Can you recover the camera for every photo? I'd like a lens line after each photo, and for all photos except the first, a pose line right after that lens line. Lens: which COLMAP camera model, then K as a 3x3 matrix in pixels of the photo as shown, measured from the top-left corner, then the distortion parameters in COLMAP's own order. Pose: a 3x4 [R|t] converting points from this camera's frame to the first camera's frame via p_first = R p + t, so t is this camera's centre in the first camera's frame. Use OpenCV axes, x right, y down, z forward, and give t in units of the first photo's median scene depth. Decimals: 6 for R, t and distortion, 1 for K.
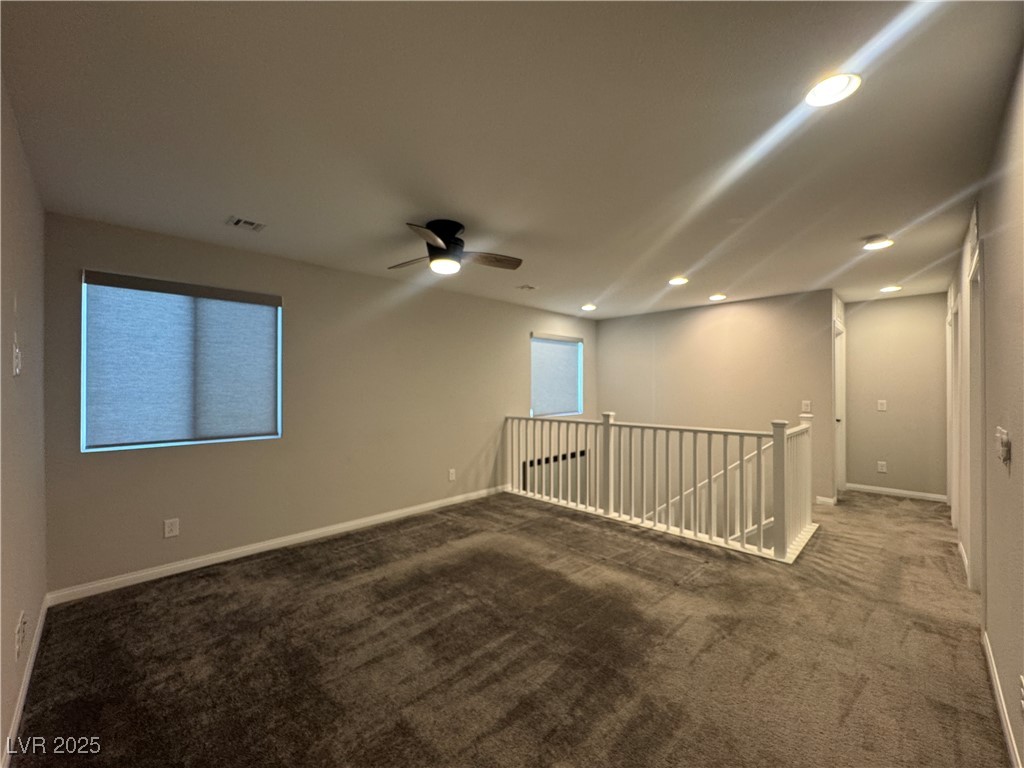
lens RADIAL K [[410.3, 0, 512.0], [0, 410.3, 384.0], [0, 0, 1]] dist [-0.000763, 0.000104]
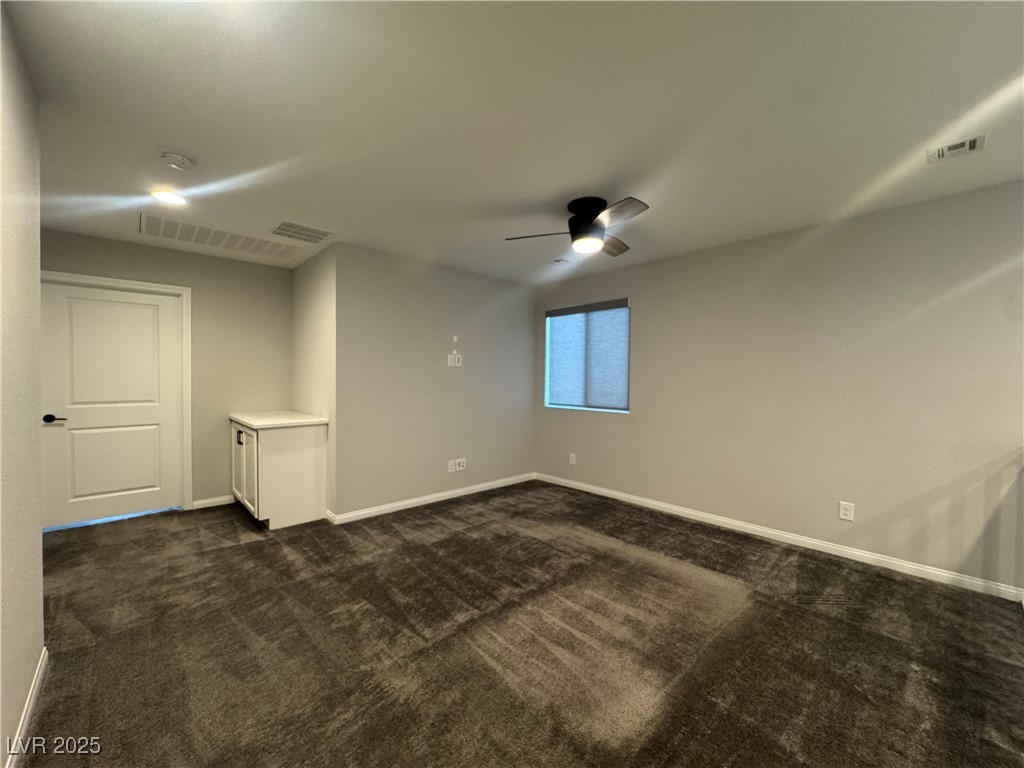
lens RADIAL K [[410.3, 0, 512.0], [0, 410.3, 384.0], [0, 0, 1]] dist [-0.000763, 0.000104]
pose [[-0.031629, 0.019660, -0.999306, 0.717359], [0.001759, 0.999806, 0.019614, 0.019696], [0.999498, -0.001137, -0.031658, 0.734545]]
